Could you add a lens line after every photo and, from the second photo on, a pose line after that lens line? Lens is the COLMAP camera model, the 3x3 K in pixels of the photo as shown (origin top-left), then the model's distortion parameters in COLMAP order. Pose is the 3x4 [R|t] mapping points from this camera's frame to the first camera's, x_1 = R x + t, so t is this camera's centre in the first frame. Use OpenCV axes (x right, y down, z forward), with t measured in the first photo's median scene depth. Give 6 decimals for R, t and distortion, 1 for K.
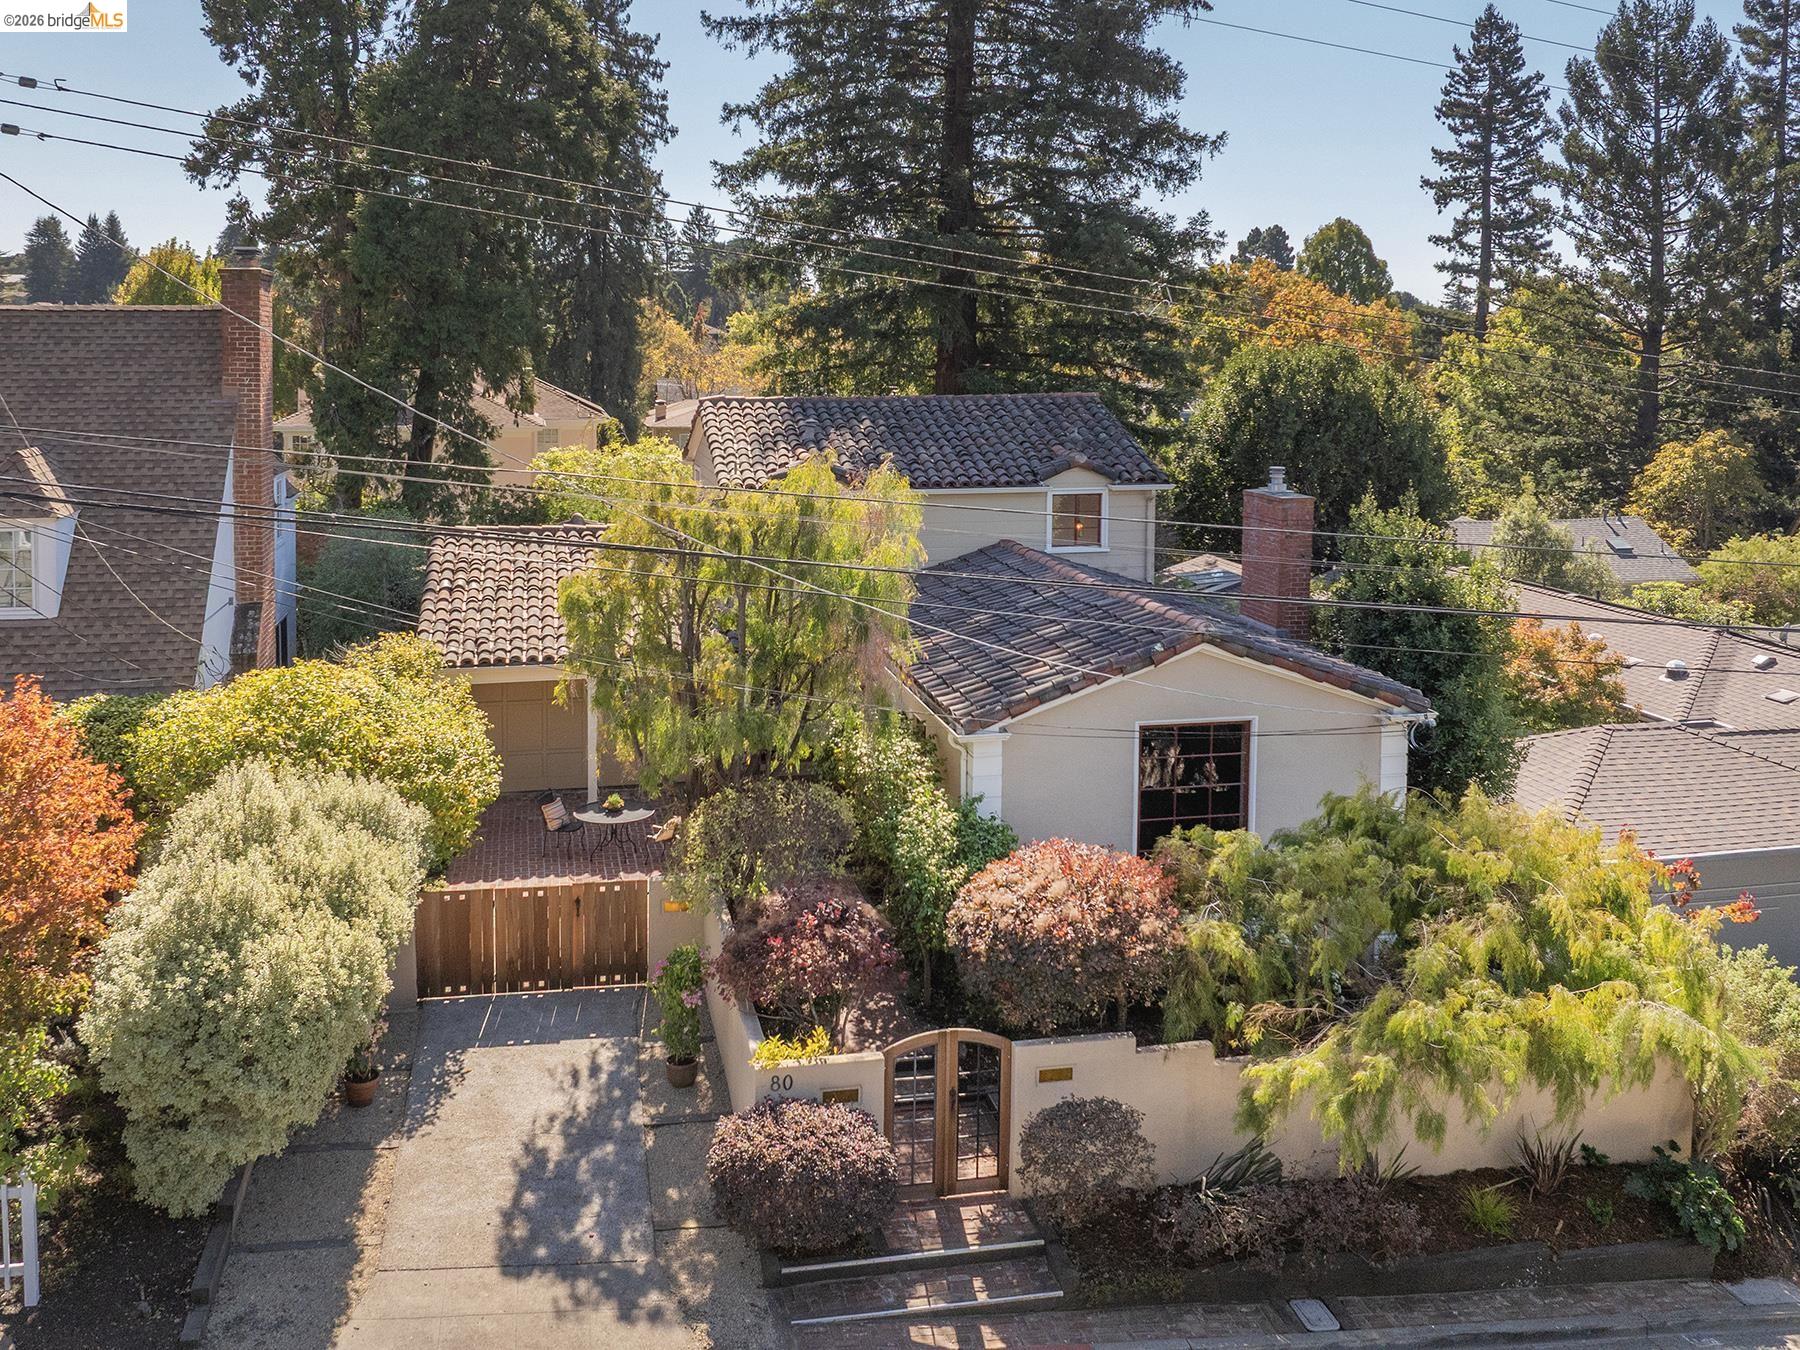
lens RADIAL K [[1590.5, 0, 862.3], [0, 1590.5, 672.0], [0, 0, 1]] dist [-0.028675, 0.024633]
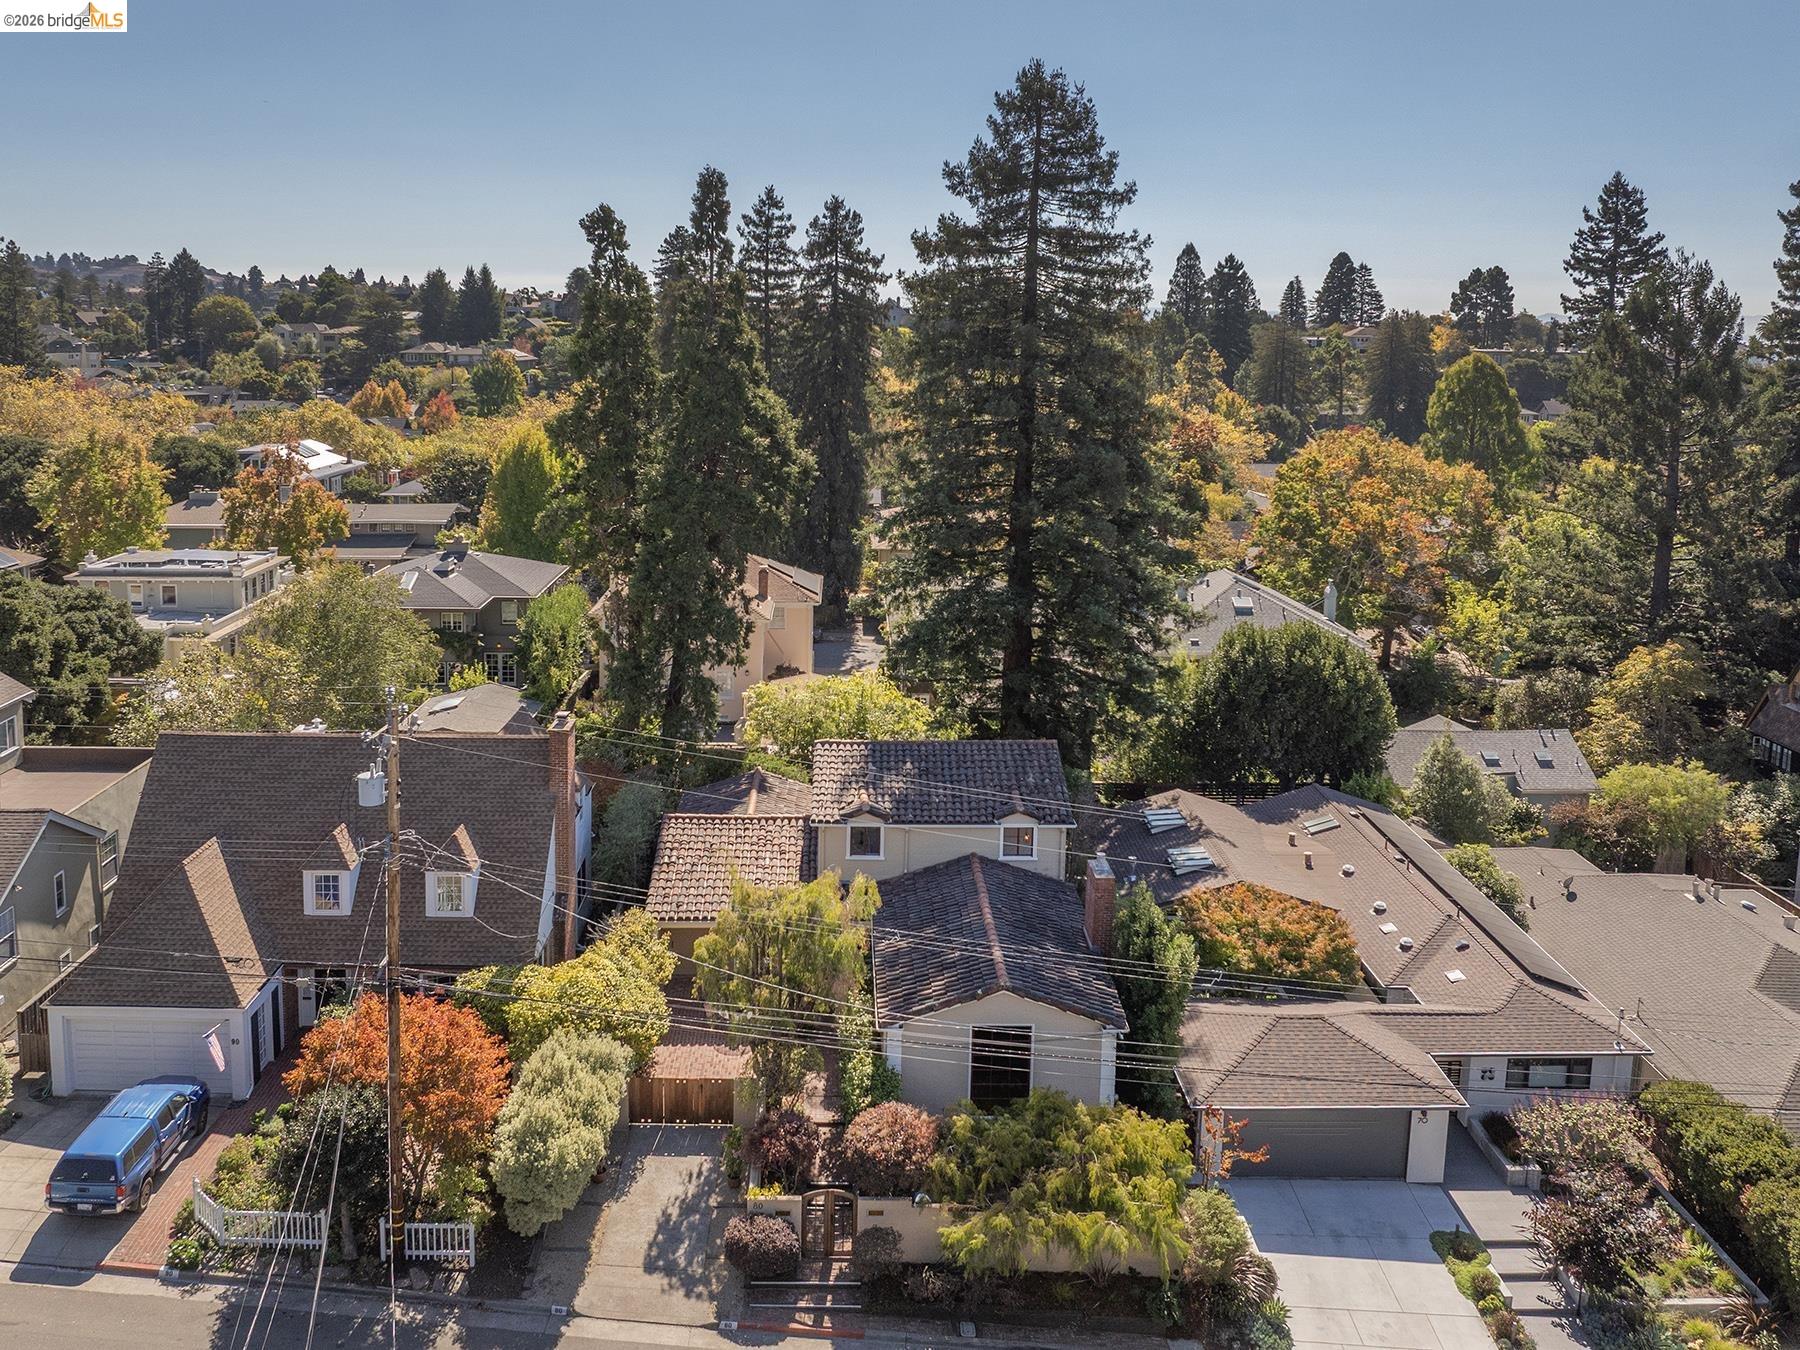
lens RADIAL K [[1590.5, 0, 862.3], [0, 1590.5, 672.0], [0, 0, 1]] dist [-0.028675, 0.024633]
pose [[0.978499, 0.046901, -0.200849, 0.524371], [-0.028224, 0.995090, 0.094867, -0.747113], [0.204312, -0.087159, 0.975018, -1.192630]]
